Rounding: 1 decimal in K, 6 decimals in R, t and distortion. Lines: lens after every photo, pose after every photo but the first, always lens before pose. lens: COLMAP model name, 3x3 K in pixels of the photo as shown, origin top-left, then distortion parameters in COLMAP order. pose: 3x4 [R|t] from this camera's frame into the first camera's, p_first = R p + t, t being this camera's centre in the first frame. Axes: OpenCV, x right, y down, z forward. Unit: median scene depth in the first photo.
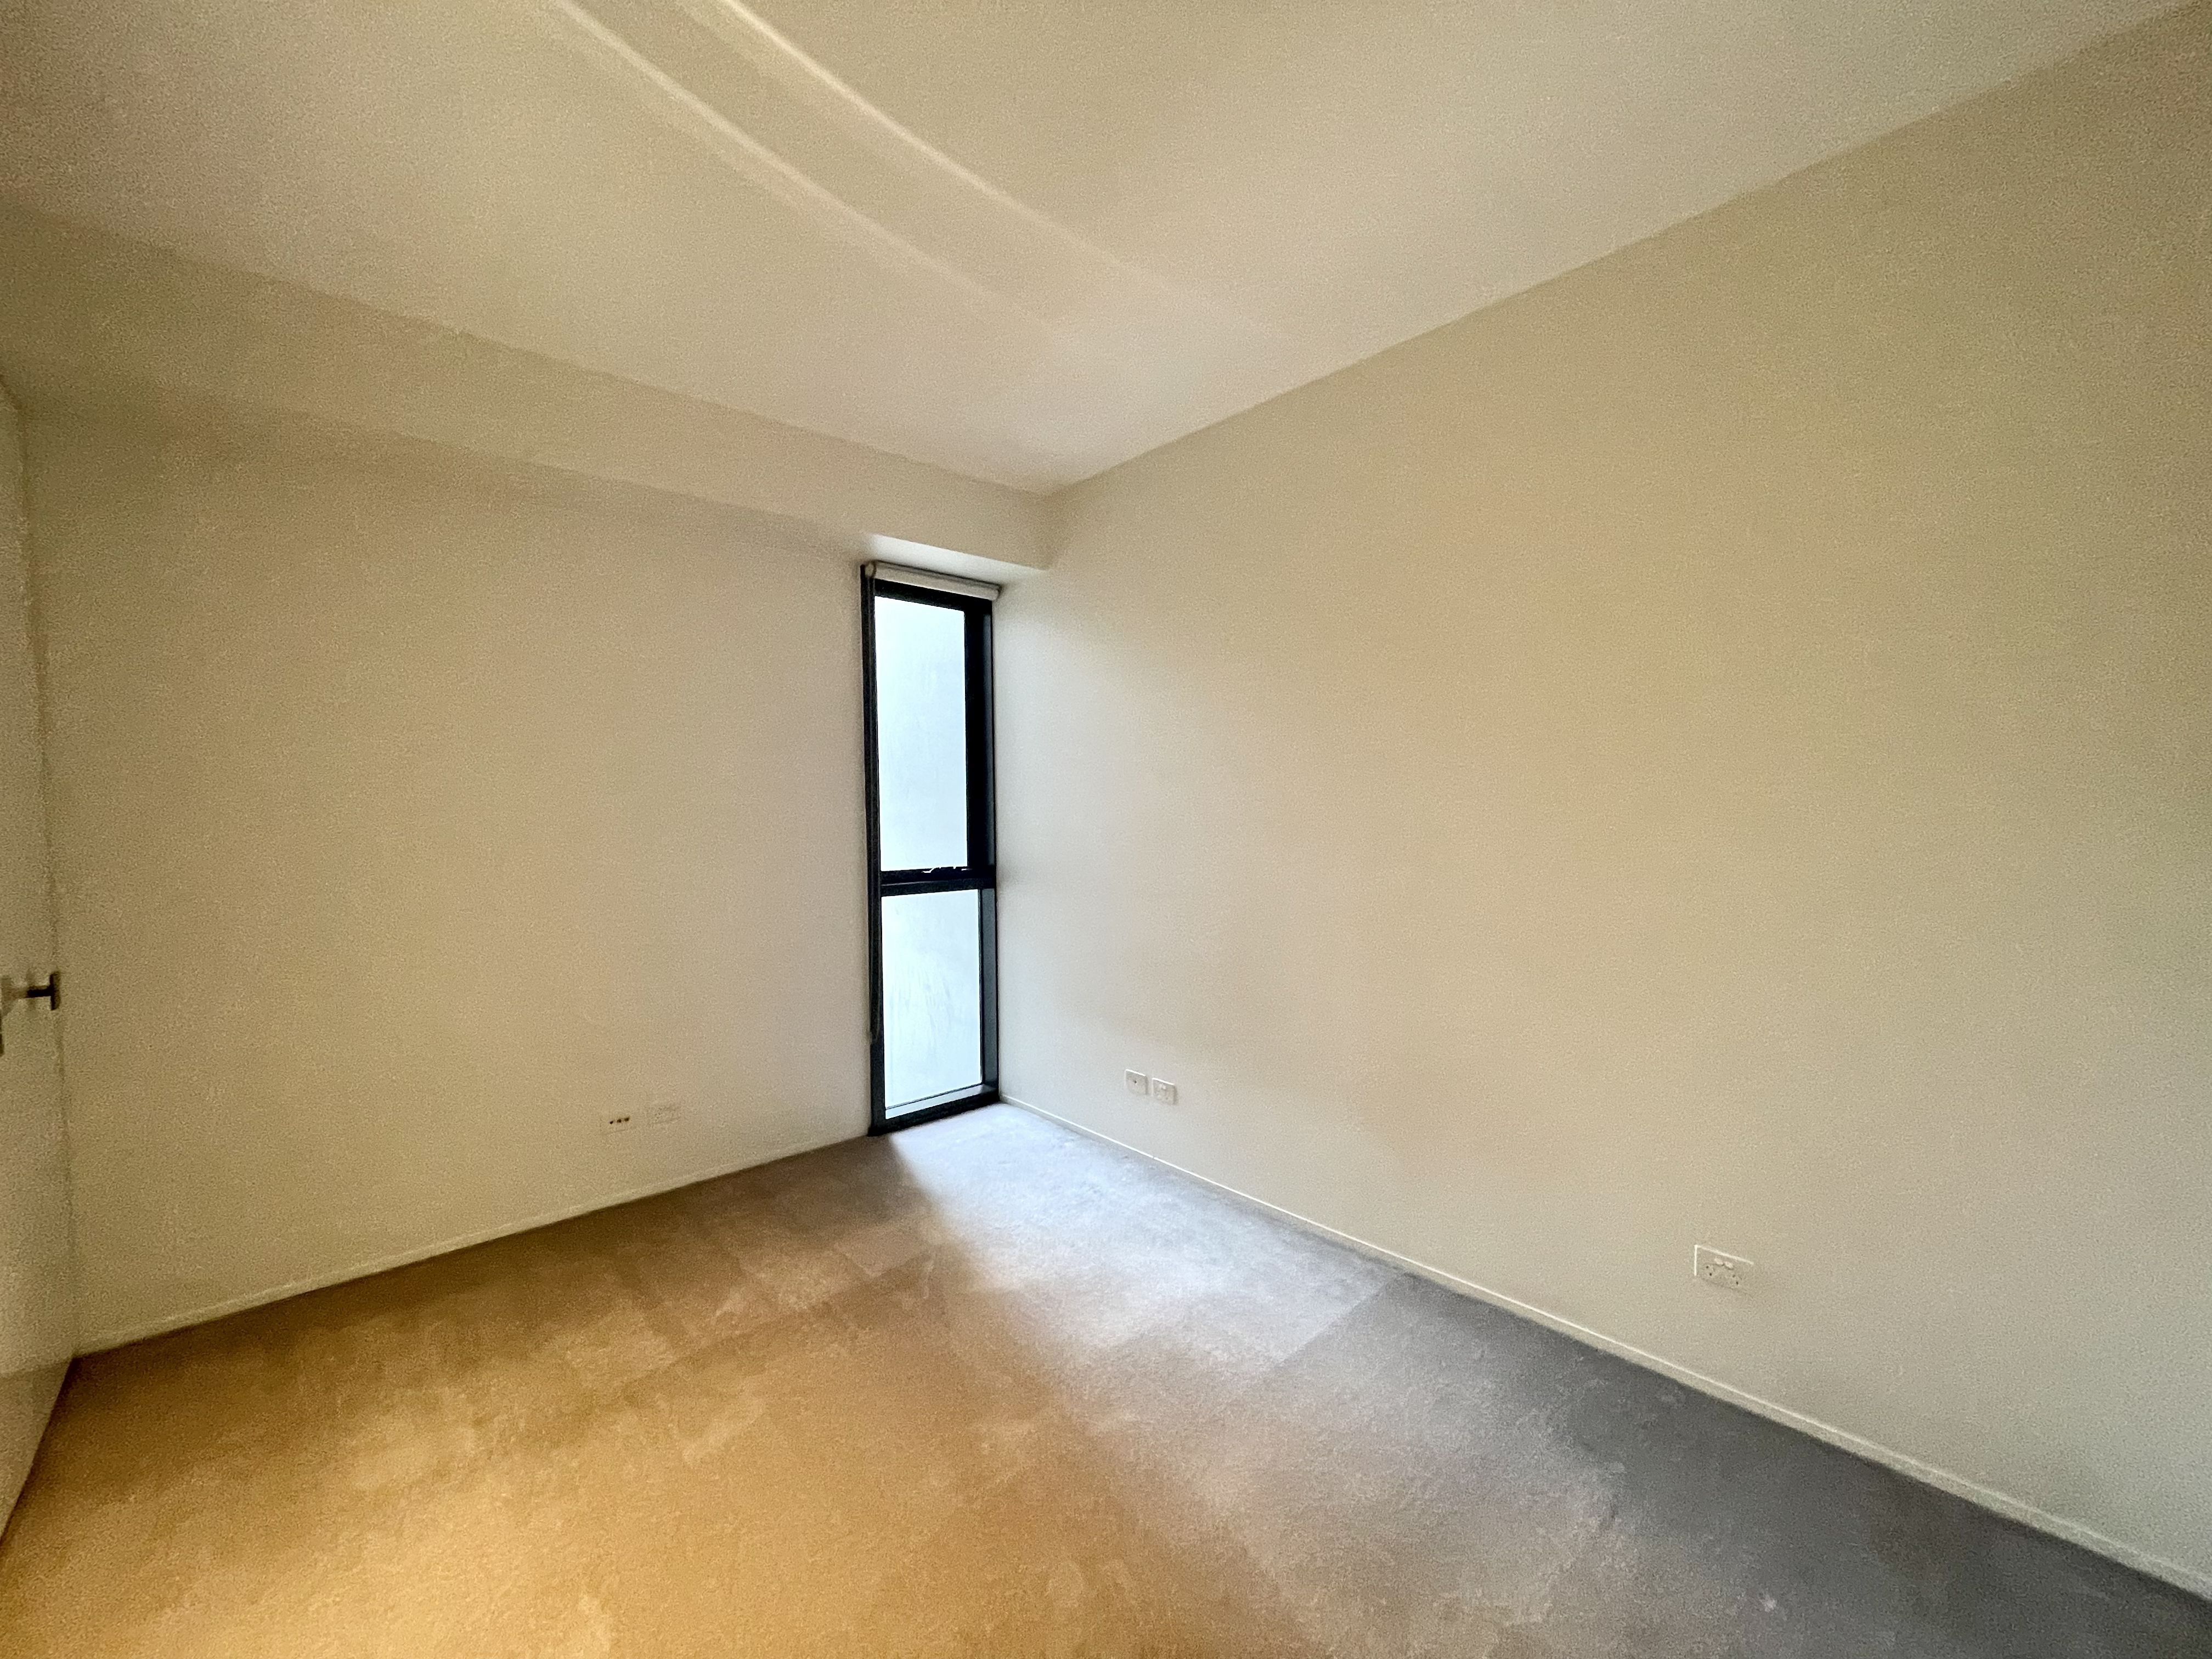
lens RADIAL K [[895.4, 0, 1101.9], [0, 895.4, 845.4], [0, 0, 1]] dist [0.007380, -0.000198]
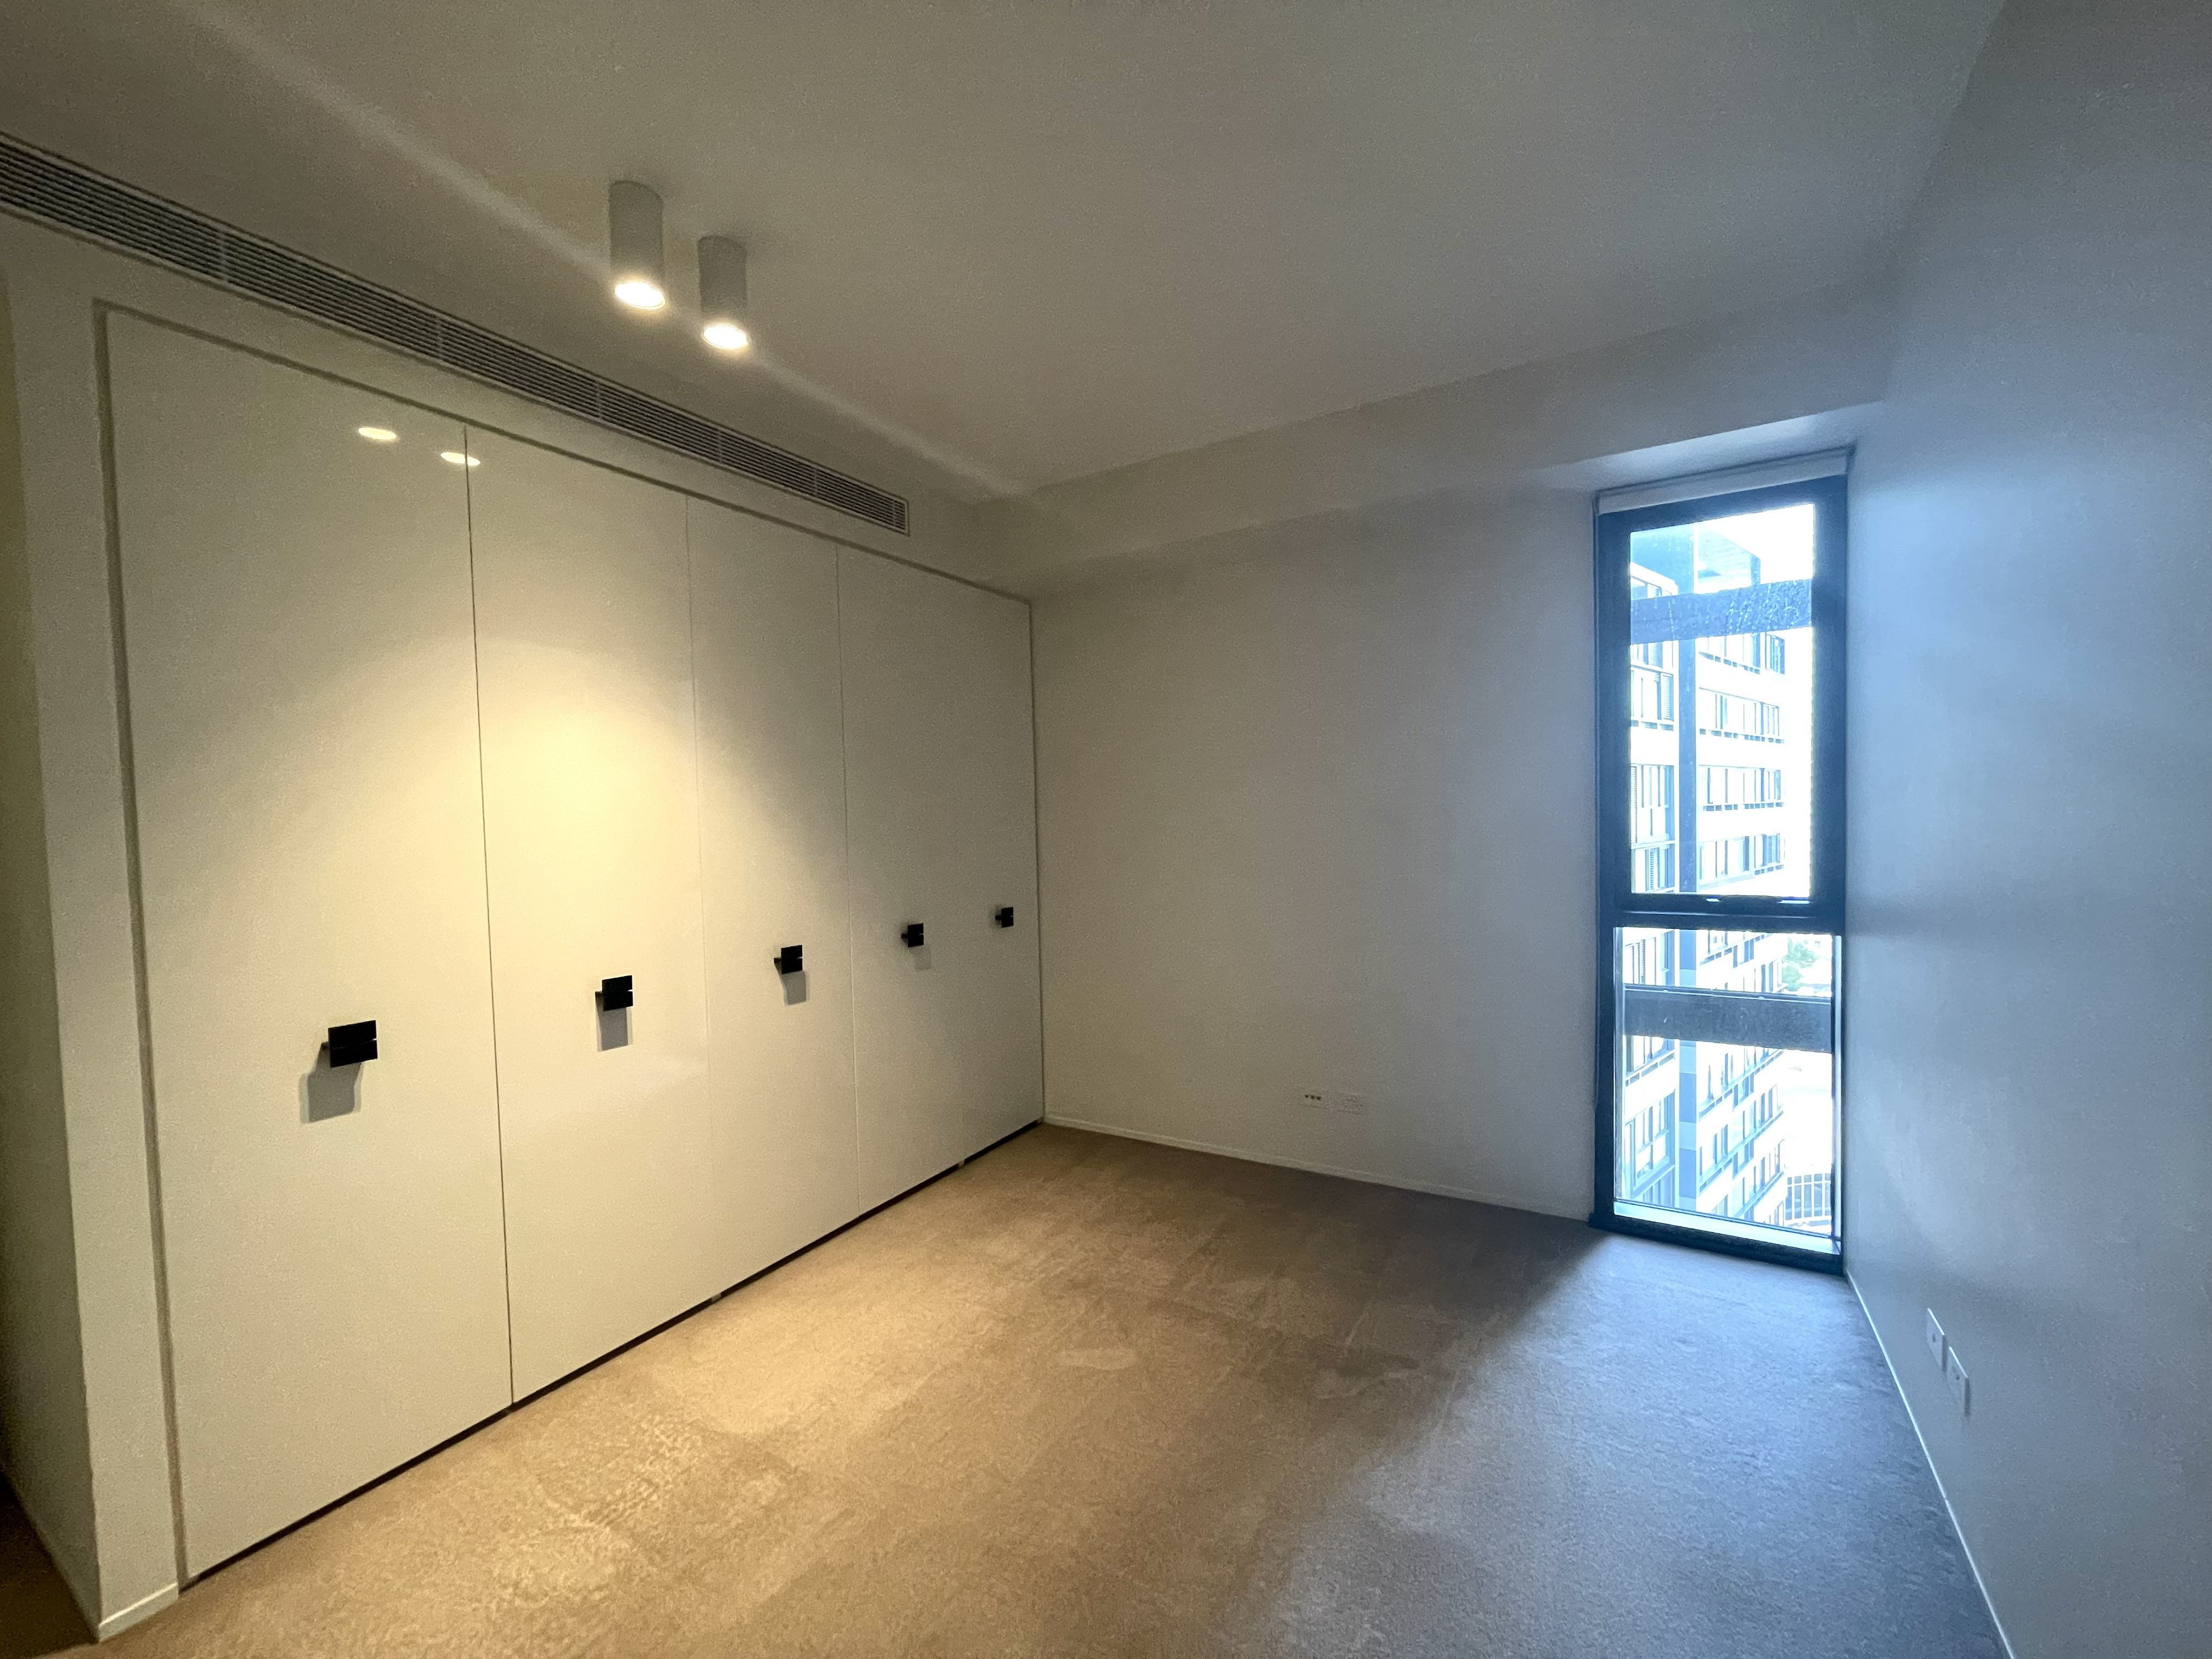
lens RADIAL K [[895.4, 0, 1101.9], [0, 895.4, 845.4], [0, 0, 1]] dist [0.007380, -0.000198]
pose [[0.304791, 0.035695, -0.951750, 0.481812], [-0.023549, 0.999274, 0.029936, -0.033067], [0.952128, 0.013288, 0.305410, 0.472245]]
